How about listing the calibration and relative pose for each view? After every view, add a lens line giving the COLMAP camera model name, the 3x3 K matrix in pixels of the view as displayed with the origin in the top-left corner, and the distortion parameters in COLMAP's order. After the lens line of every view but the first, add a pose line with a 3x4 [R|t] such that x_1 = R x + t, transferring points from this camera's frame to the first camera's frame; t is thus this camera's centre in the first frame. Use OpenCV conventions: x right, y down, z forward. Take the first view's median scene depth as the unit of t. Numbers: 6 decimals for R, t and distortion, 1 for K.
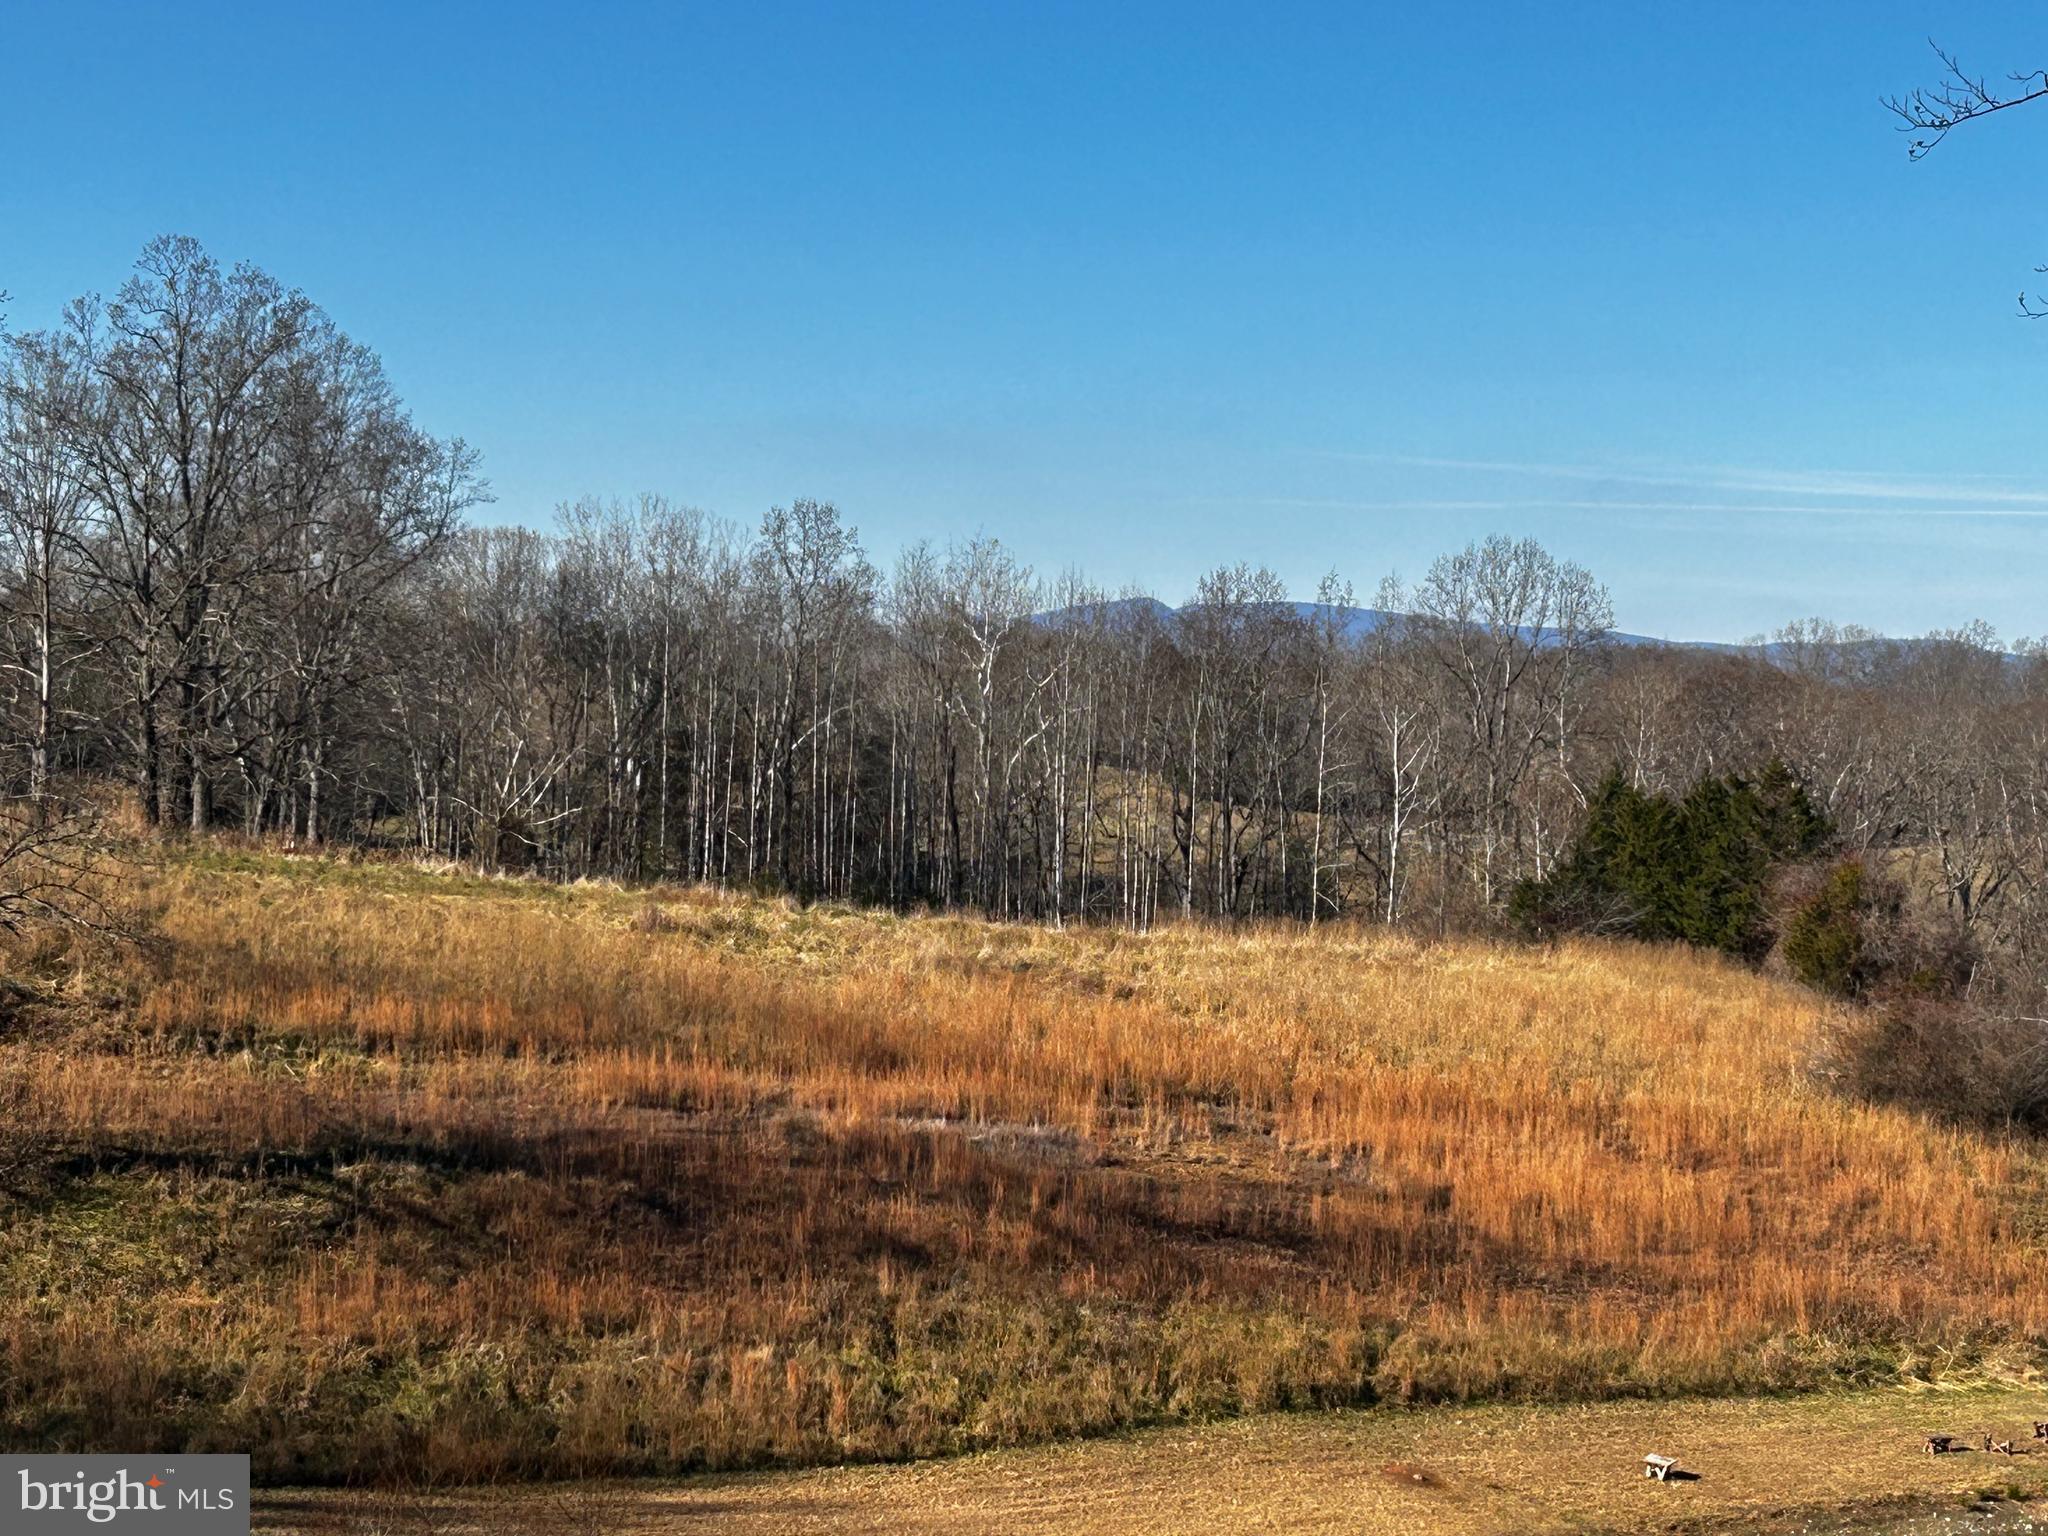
lens RADIAL K [[4214.3, 0, 968.5], [0, 4214.3, 774.4], [0, 0, 1]] dist [0.170862, -0.461019]
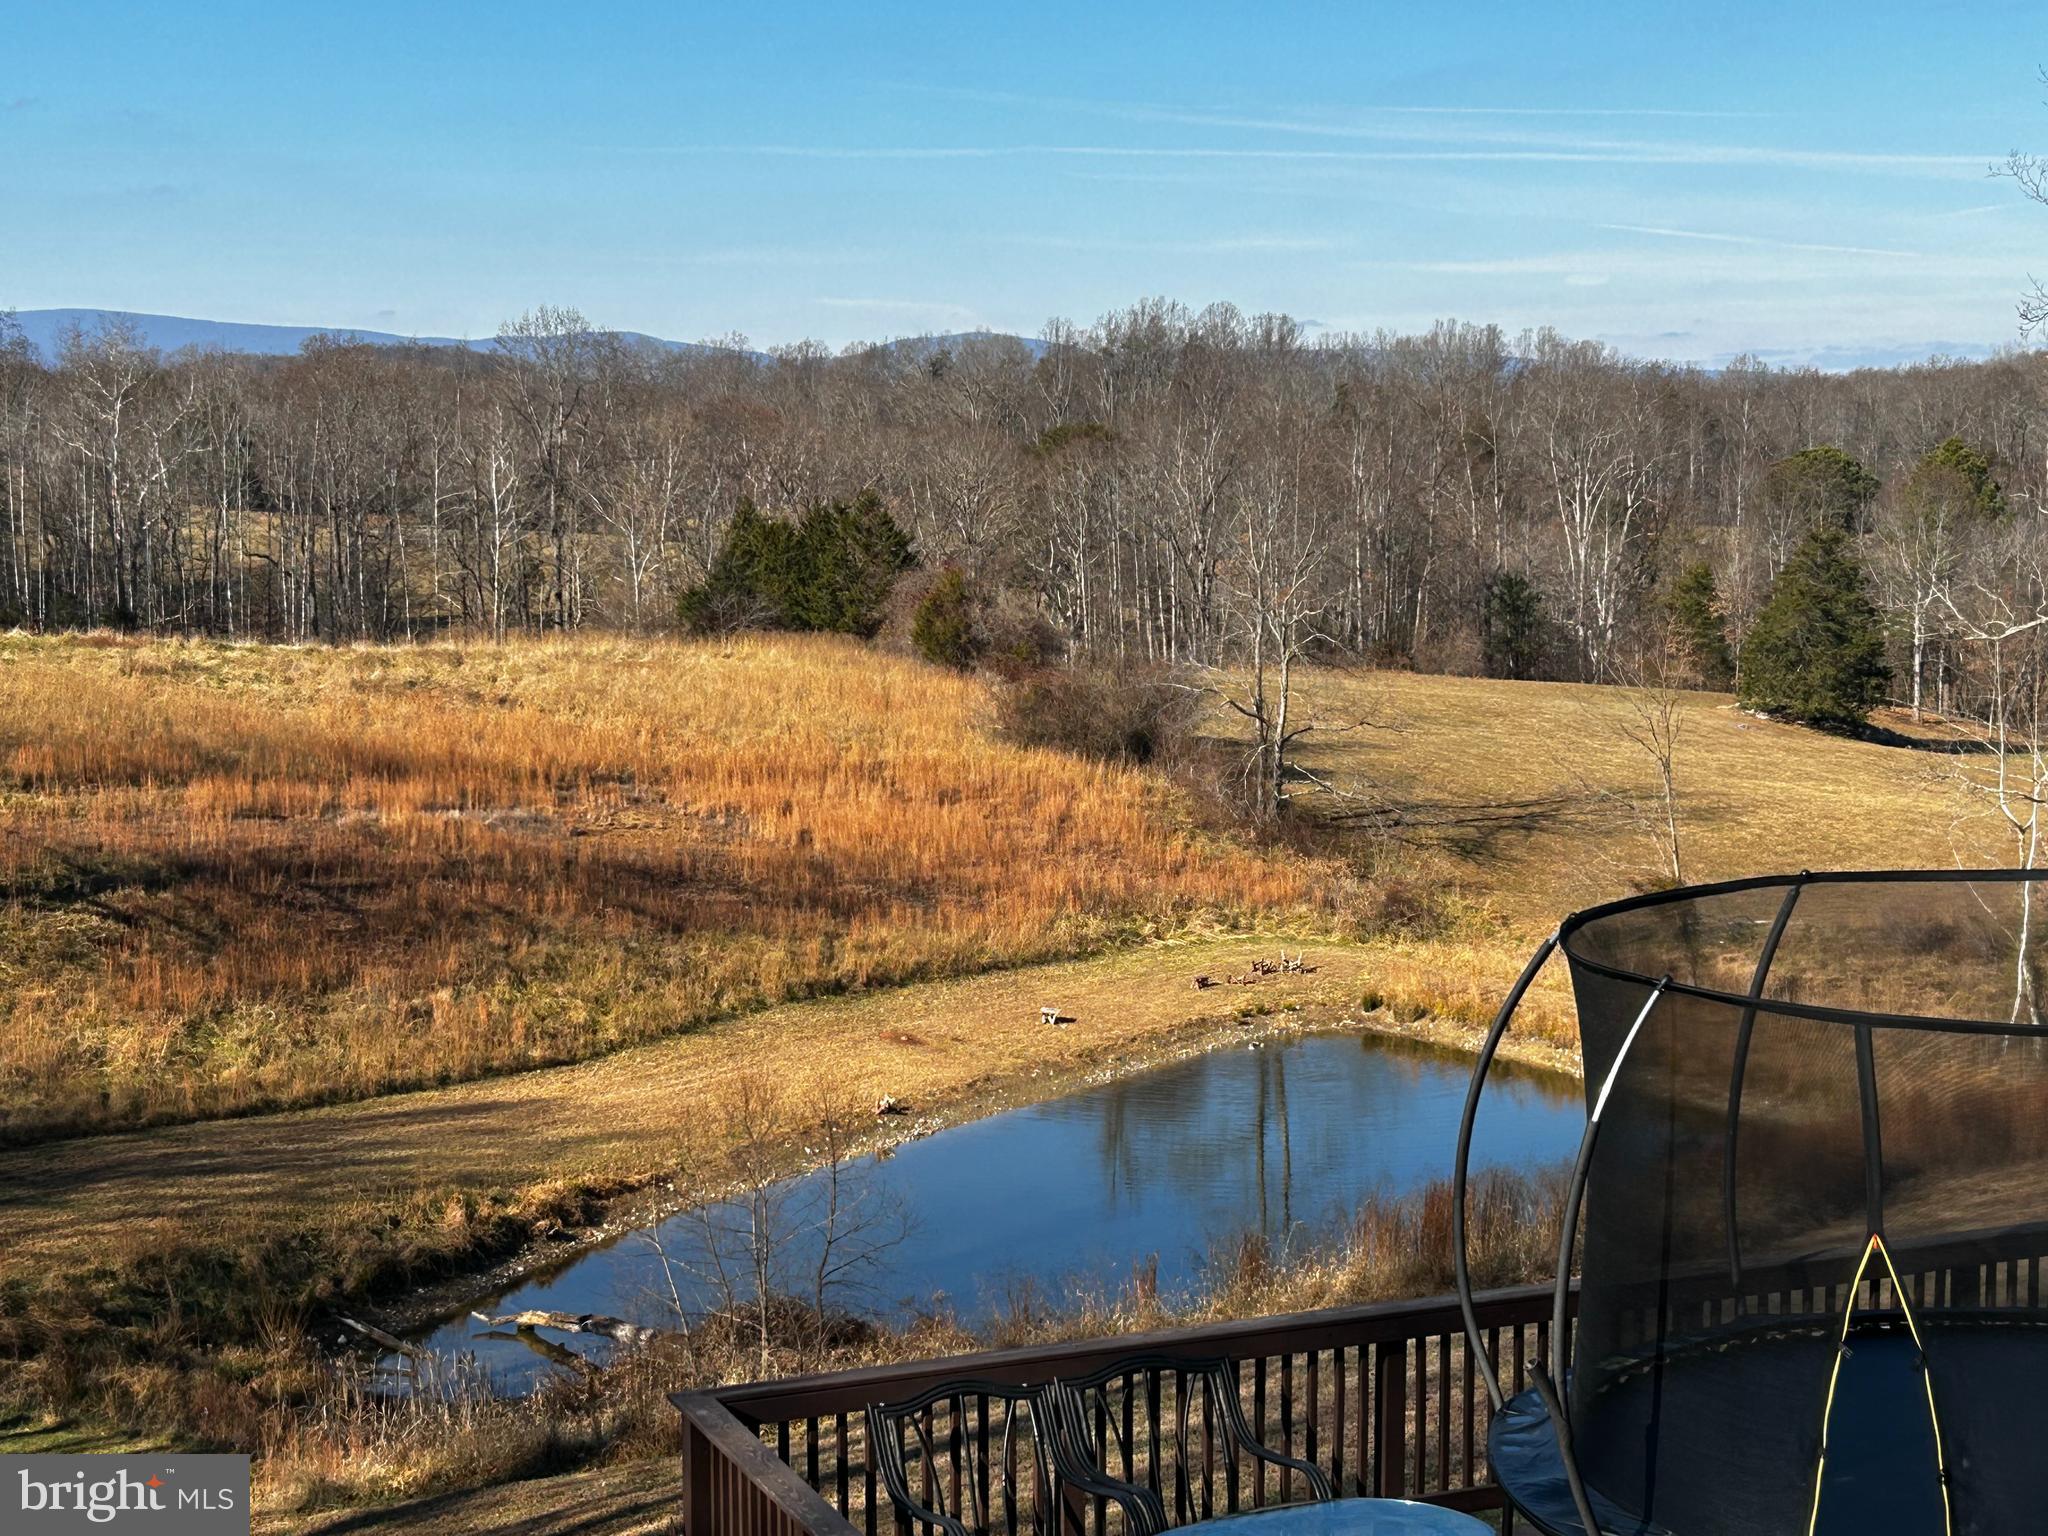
lens RADIAL K [[3447.8, 0, 1024.0], [0, 3447.8, 768.0], [0, 0, 1]] dist [0.022621, -0.038056]
pose [[0.942105, -0.066861, 0.328586, -0.198319], [0.036187, 0.994469, 0.098601, -0.034002], [-0.333361, -0.081002, 0.939313, -0.092484]]
